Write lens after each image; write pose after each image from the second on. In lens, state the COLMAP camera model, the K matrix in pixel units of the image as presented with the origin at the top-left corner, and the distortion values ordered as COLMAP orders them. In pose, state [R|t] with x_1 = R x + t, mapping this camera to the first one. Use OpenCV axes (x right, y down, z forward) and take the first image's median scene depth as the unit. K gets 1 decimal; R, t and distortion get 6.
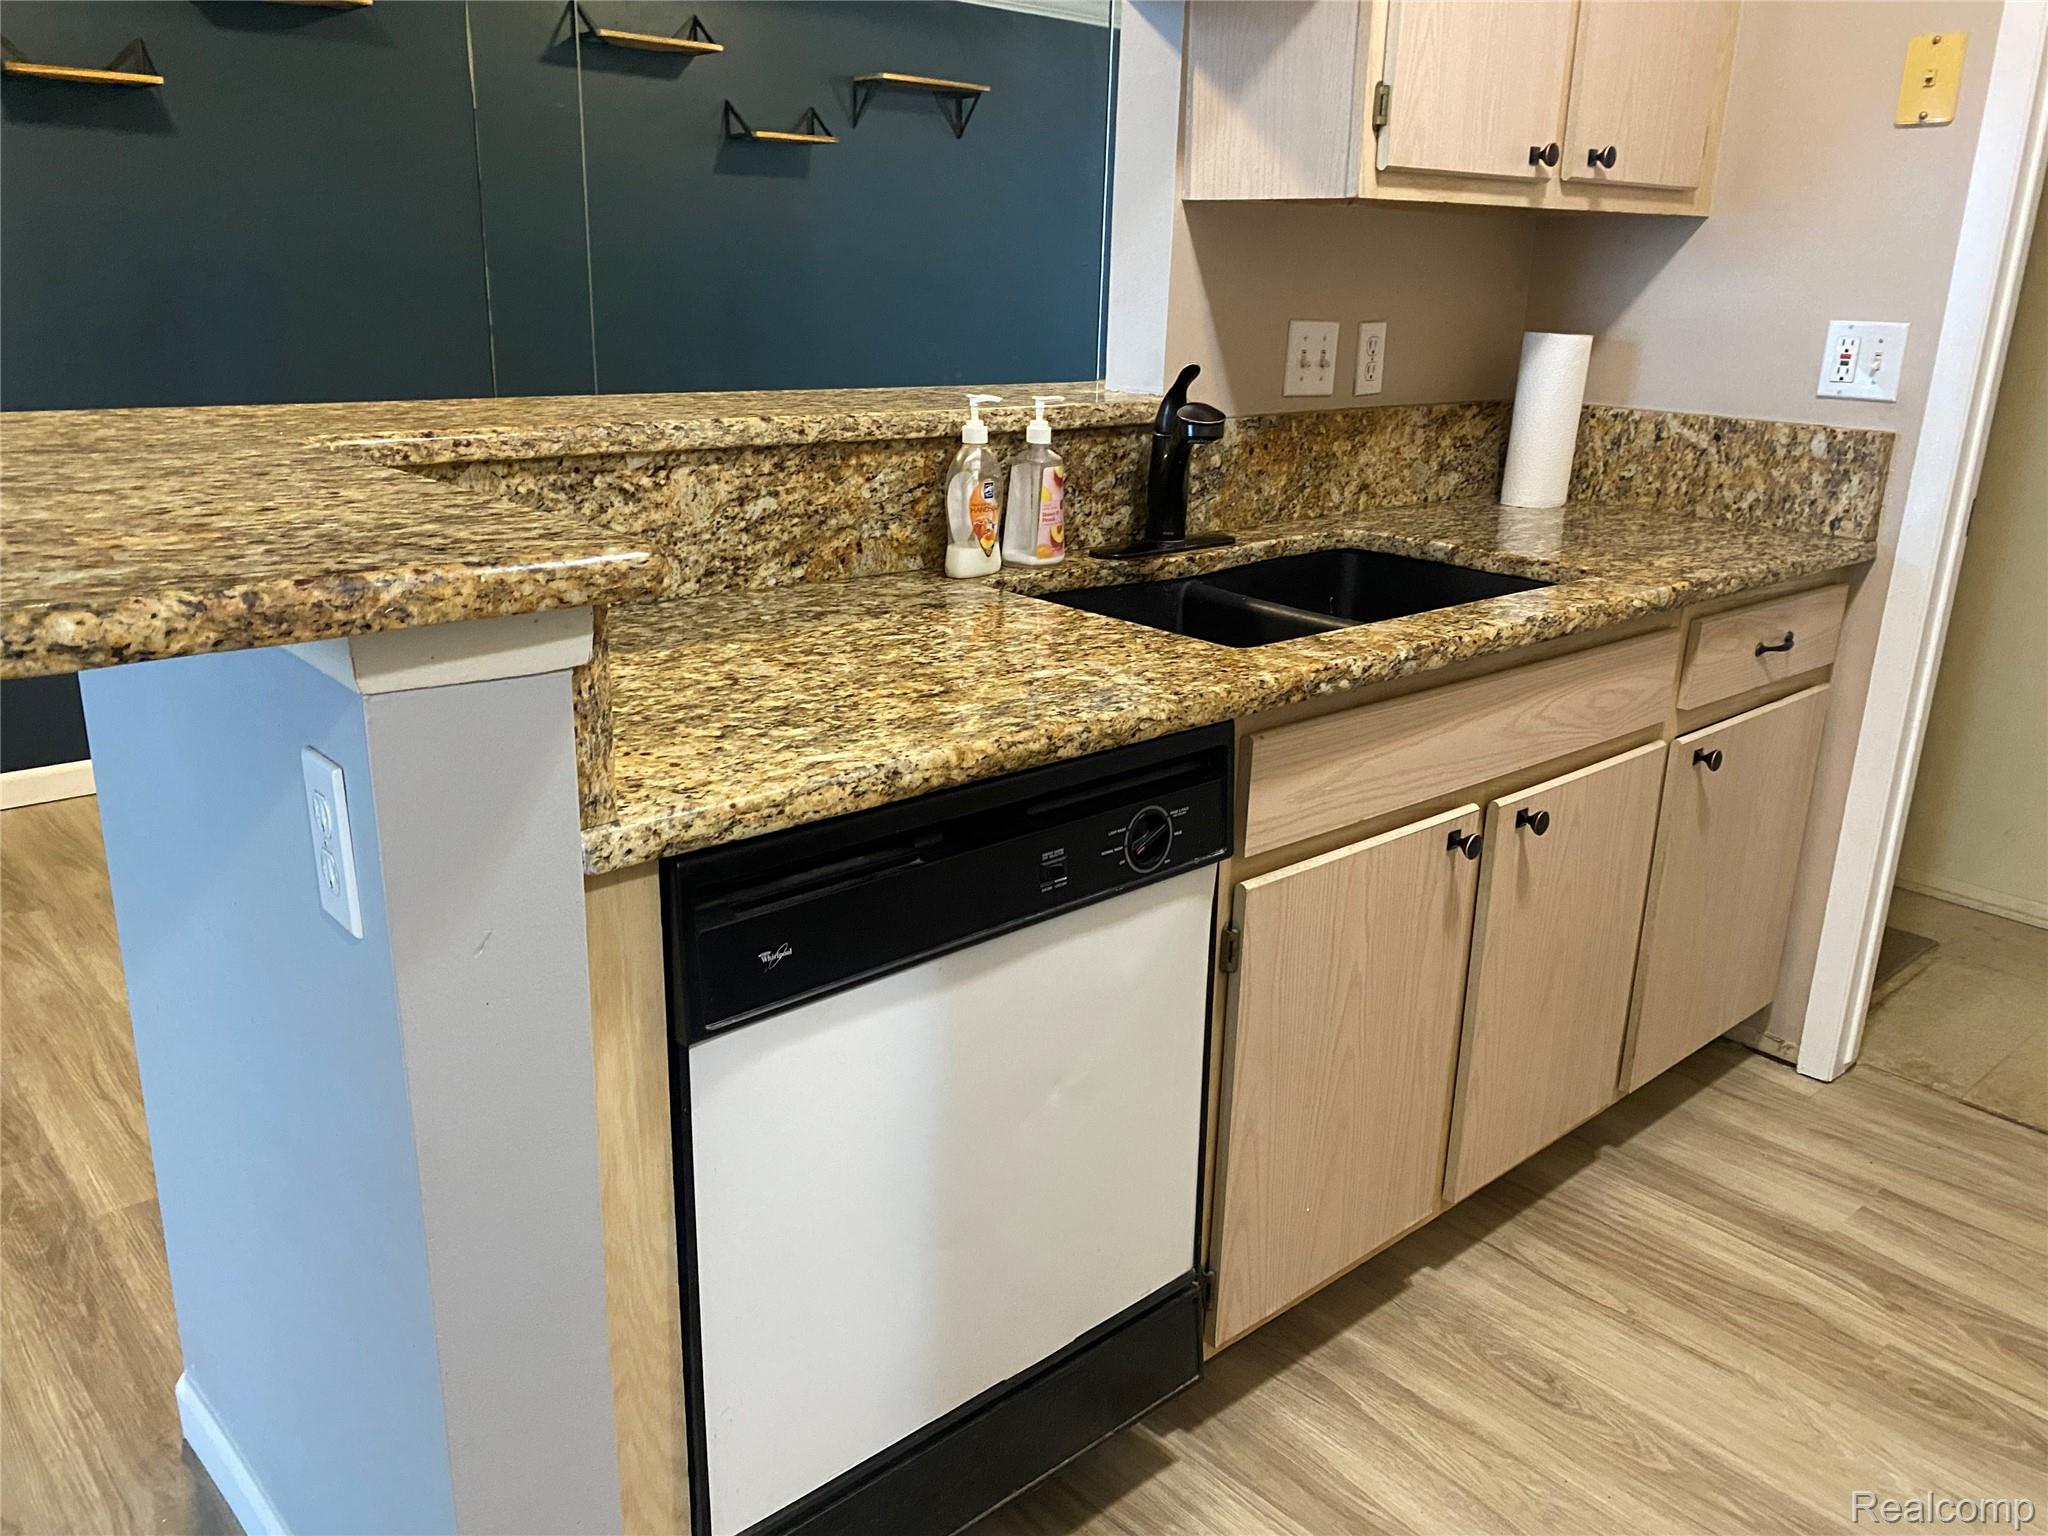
lens RADIAL K [[1590.4, 0, 1095.9], [0, 1590.4, 745.1], [0, 0, 1]] dist [0.055737, -0.057377]
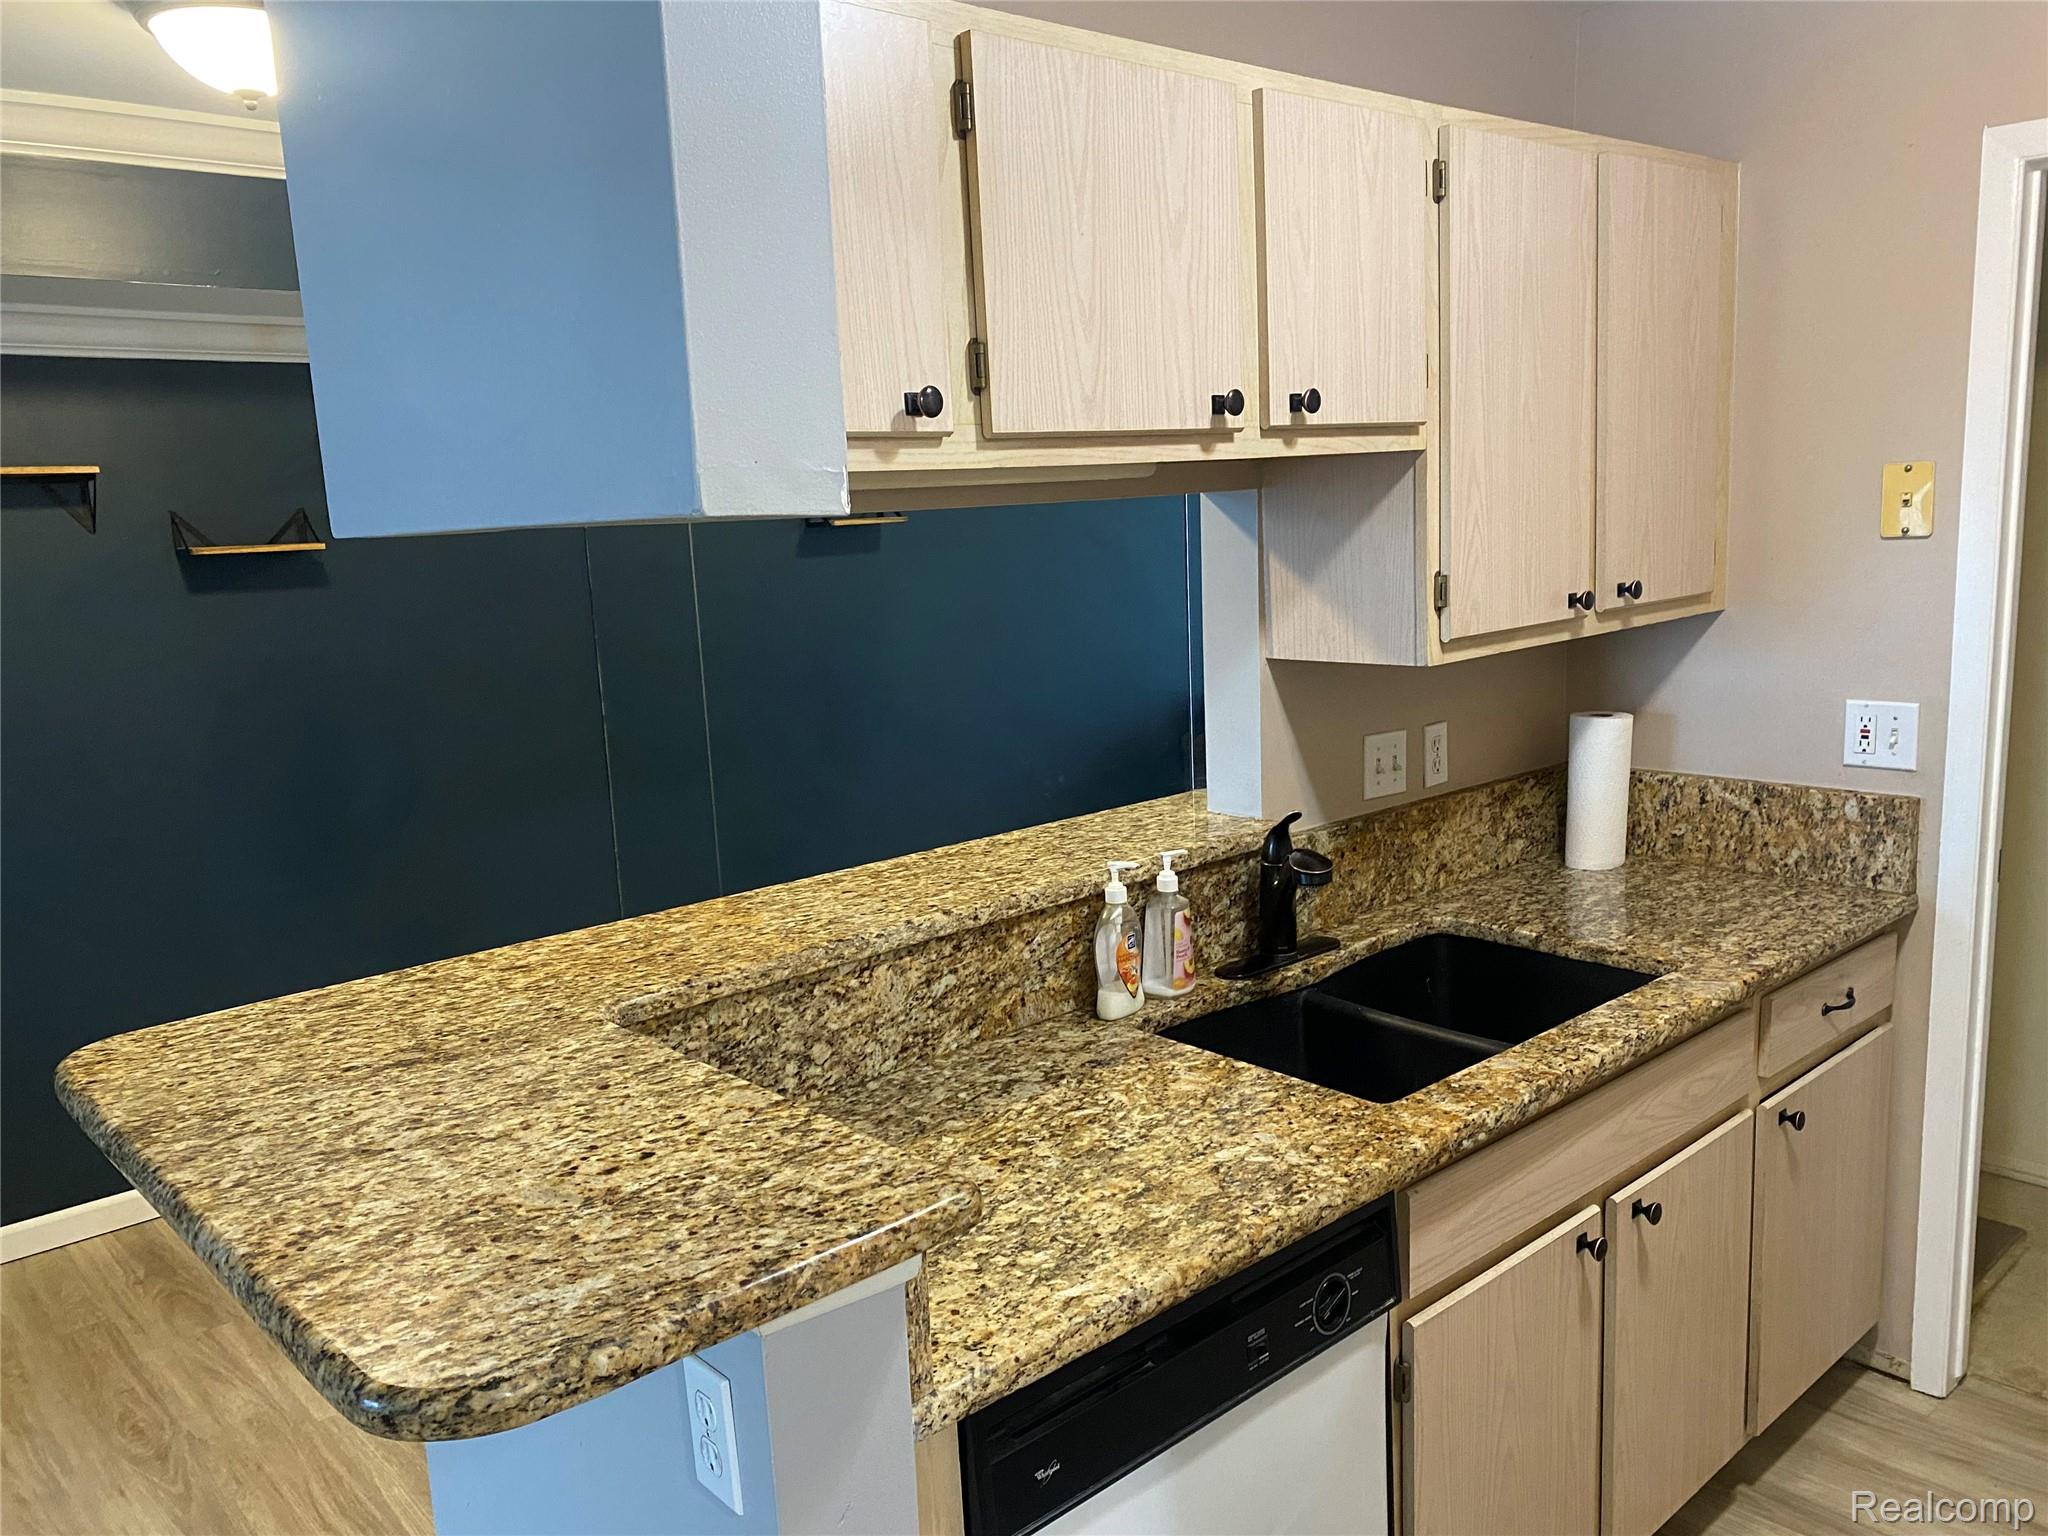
lens RADIAL K [[1590.4, 0, 1088.3], [0, 1590.4, 754.1], [0, 0, 1]] dist [0.055737, -0.057377]
pose [[0.997125, -0.074179, -0.015466, -0.064501], [0.071552, 0.988926, -0.130021, -0.133968], [0.024940, 0.128540, 0.991391, -0.136117]]
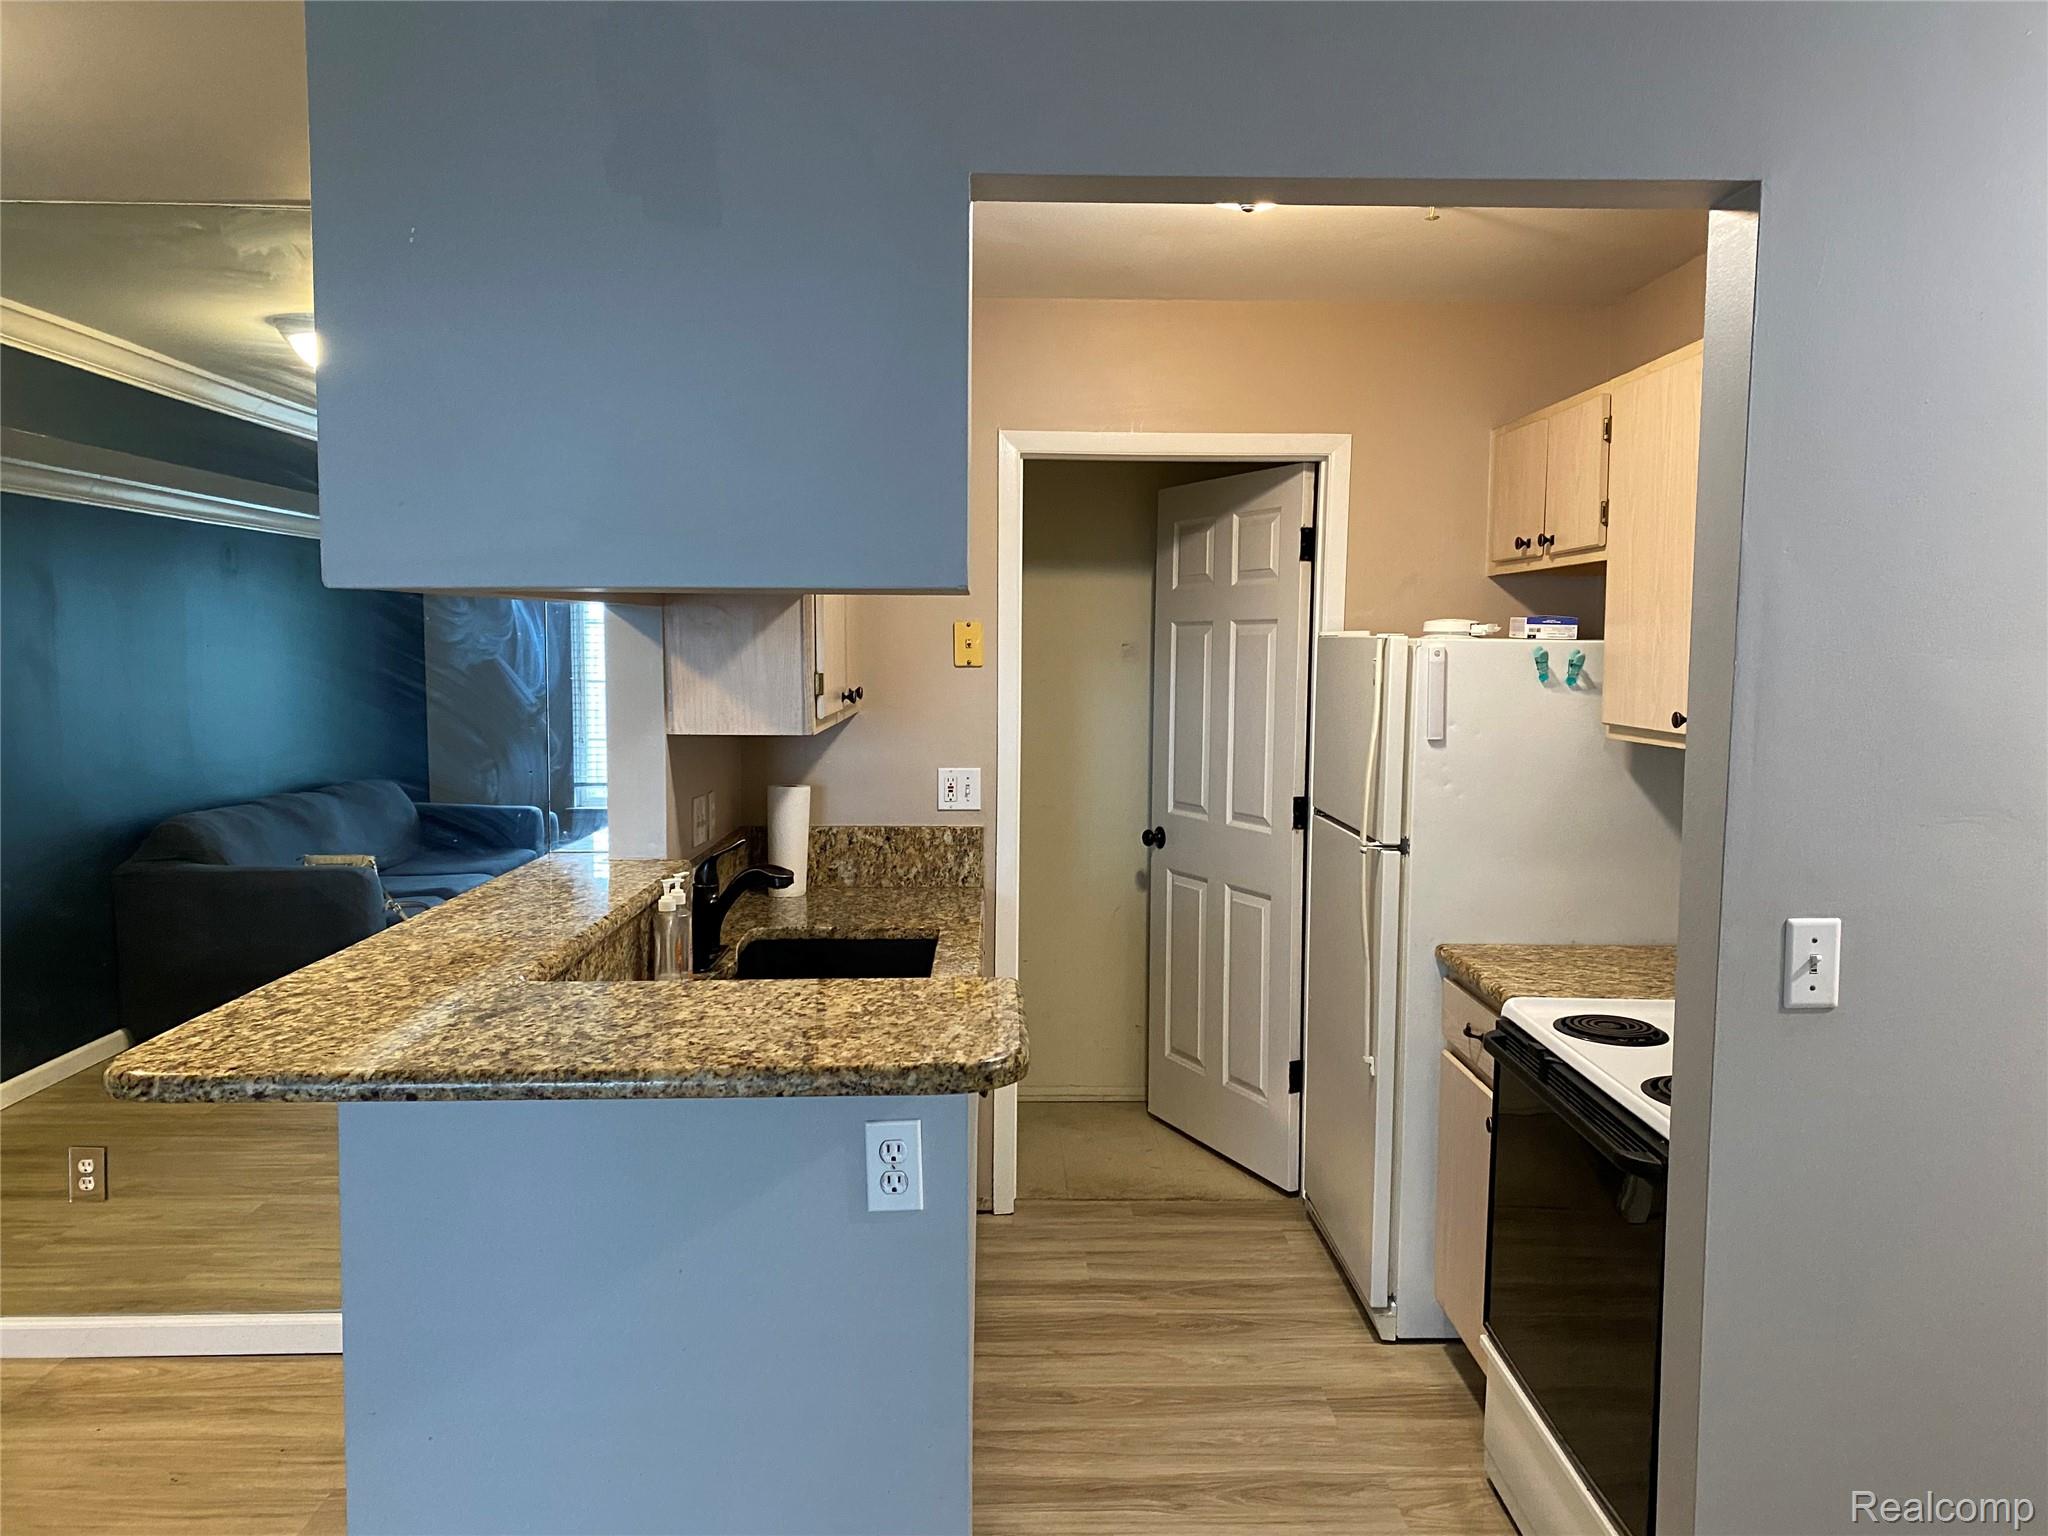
lens RADIAL K [[1590.4, 0, 1044.2], [0, 1590.4, 704.9], [0, 0, 1]] dist [0.055737, -0.057377]
pose [[0.658298, -0.059069, 0.750436, -0.873662], [0.230457, 0.964862, -0.126214, -0.094737], [-0.716612, 0.256030, 0.648780, -0.264385]]
